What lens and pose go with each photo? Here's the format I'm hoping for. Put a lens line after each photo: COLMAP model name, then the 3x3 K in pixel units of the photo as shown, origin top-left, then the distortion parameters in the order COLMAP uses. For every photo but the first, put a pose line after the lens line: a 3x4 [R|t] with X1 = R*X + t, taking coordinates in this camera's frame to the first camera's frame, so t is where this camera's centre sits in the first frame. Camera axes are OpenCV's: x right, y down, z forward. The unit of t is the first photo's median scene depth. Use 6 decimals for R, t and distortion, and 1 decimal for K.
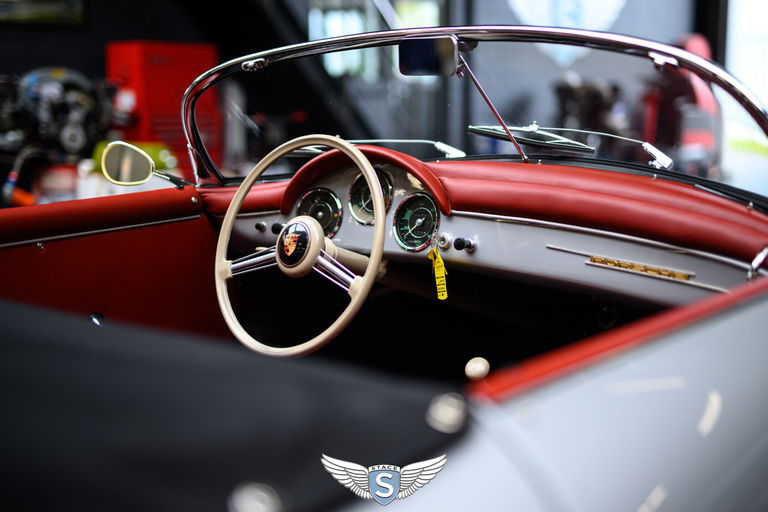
lens RADIAL K [[1071.3, 0, 384.0], [0, 1071.3, 256.0], [0, 0, 1]] dist [-0.032281, -0.055497]
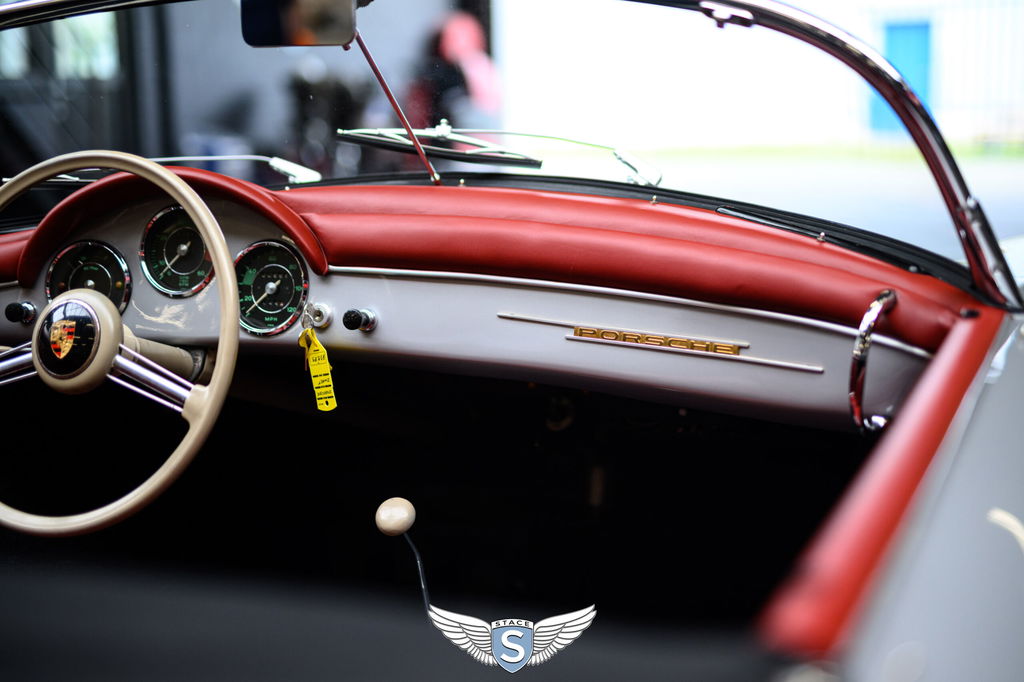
lens RADIAL K [[1428.4, 0, 512.0], [0, 1428.4, 341.0], [0, 0, 1]] dist [-0.032281, -0.055497]
pose [[0.941737, -0.072095, 0.328532, -0.112674], [0.064879, 0.997351, 0.032890, -0.019638], [-0.330033, -0.009659, 0.943920, 0.180794]]
